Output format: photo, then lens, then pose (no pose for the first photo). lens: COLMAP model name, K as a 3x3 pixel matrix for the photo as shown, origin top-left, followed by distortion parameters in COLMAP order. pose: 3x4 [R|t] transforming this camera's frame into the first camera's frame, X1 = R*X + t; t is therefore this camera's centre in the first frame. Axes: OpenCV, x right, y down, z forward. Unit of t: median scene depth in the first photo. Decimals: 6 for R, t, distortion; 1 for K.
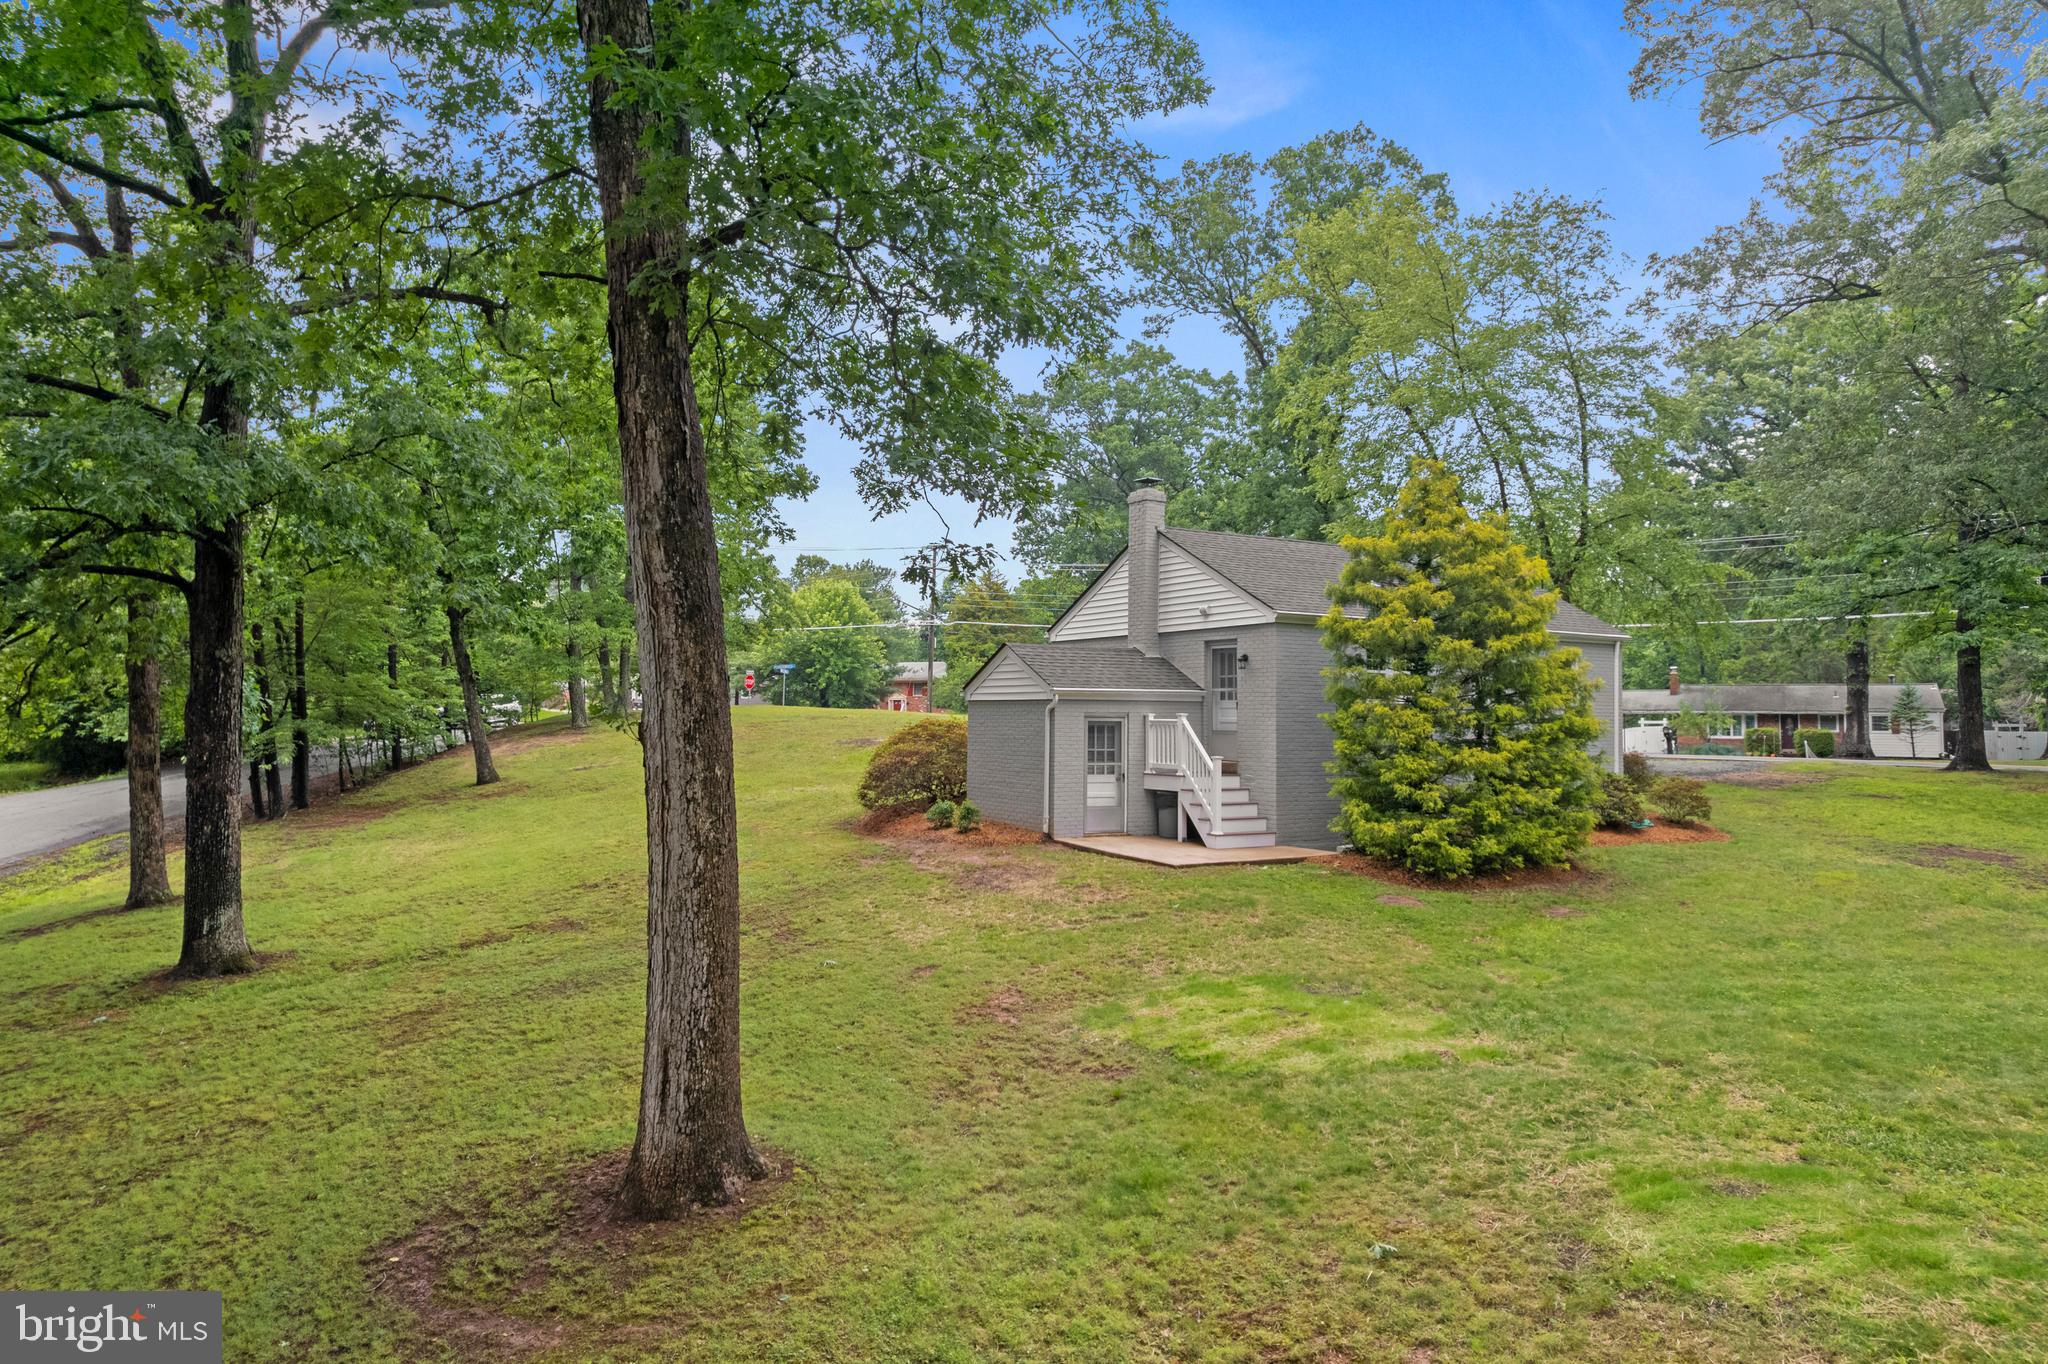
lens RADIAL K [[1338.8, 0, 1023.8], [0, 1338.8, 676.6], [0, 0, 1]] dist [-0.040369, 0.010578]
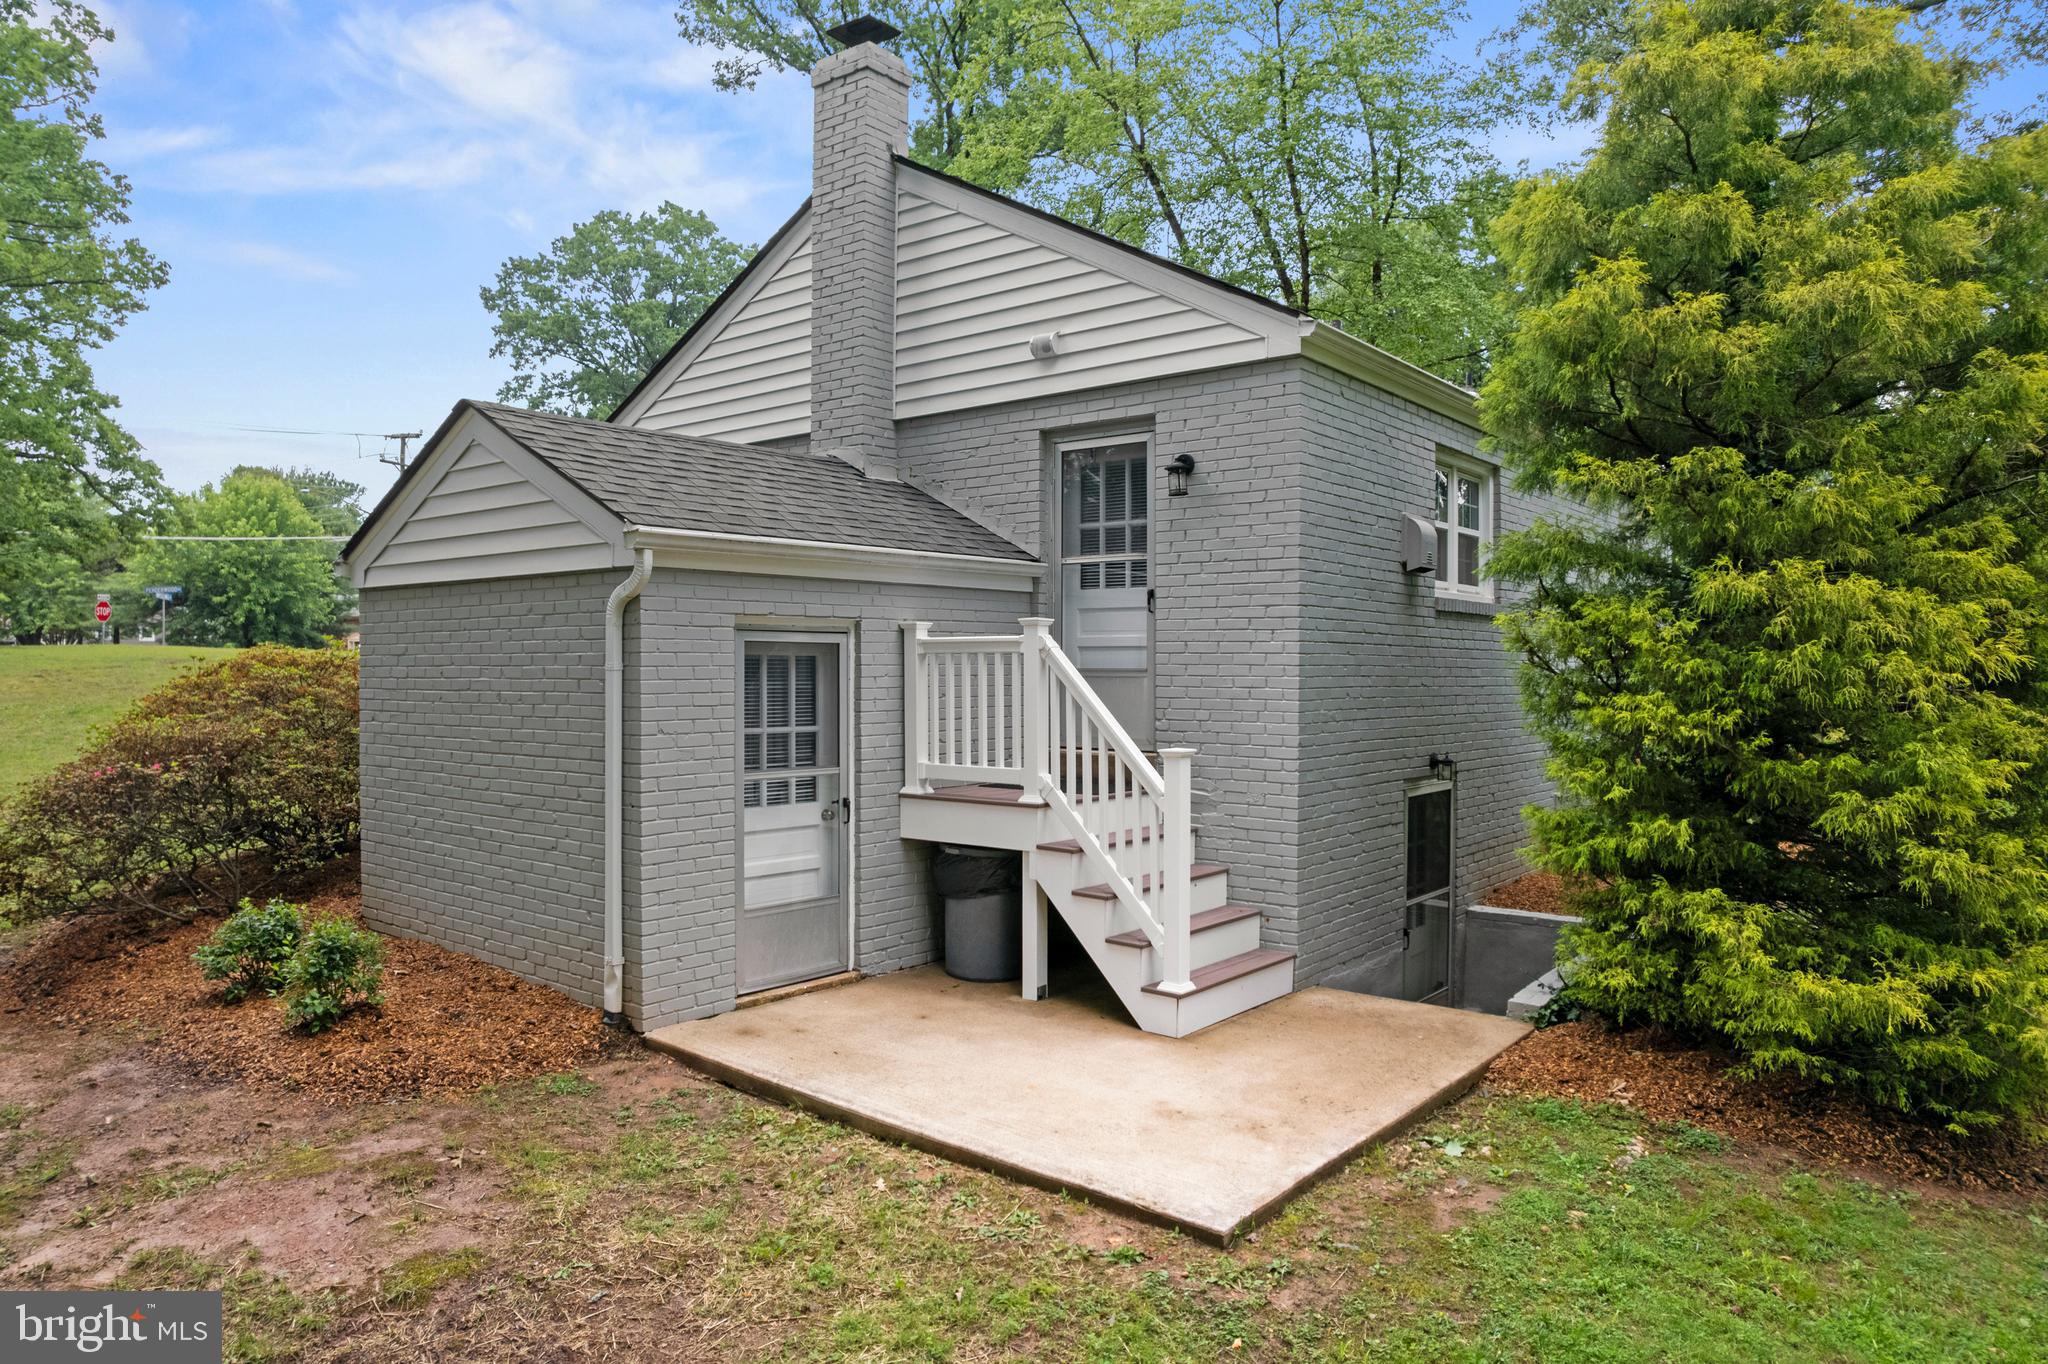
lens RADIAL K [[1338.8, 0, 1039.1], [0, 1338.8, 677.9], [0, 0, 1]] dist [-0.040369, 0.010578]
pose [[0.933882, -0.012119, 0.357375, -0.000108], [-0.003112, 0.999112, 0.042012, 0.027827], [-0.357567, -0.040346, 0.933016, 0.668774]]
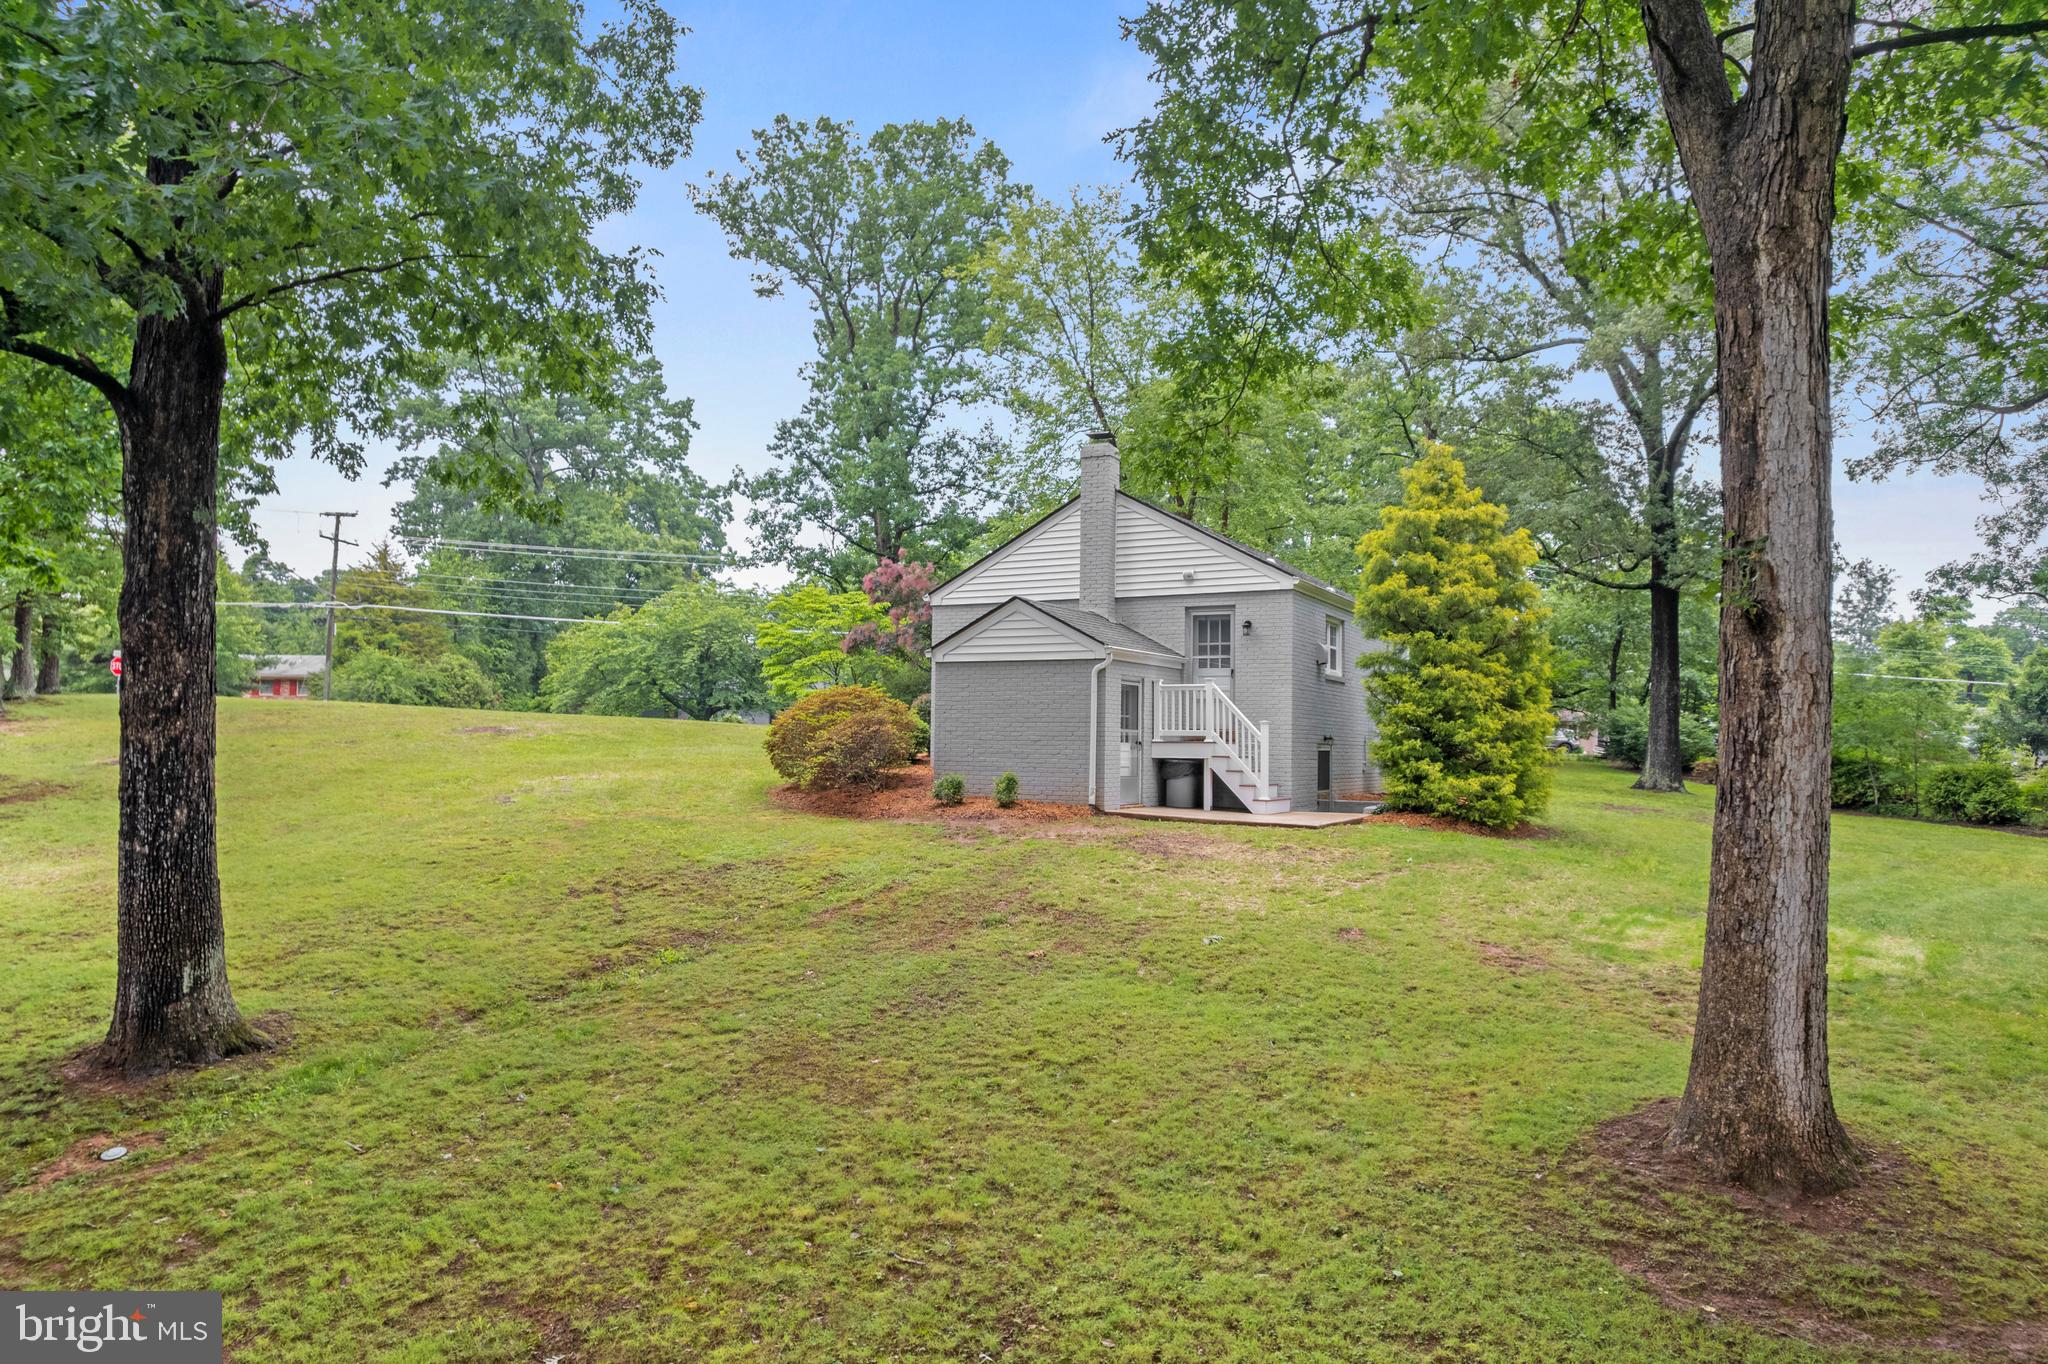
lens RADIAL K [[1338.8, 0, 1060.8], [0, 1338.8, 687.0], [0, 0, 1]] dist [-0.040369, 0.010578]
pose [[0.847342, 0.021479, 0.530613, -0.472725], [-0.018813, 0.999769, -0.010428, 0.044865], [-0.530714, -0.001146, 0.847550, 0.229428]]
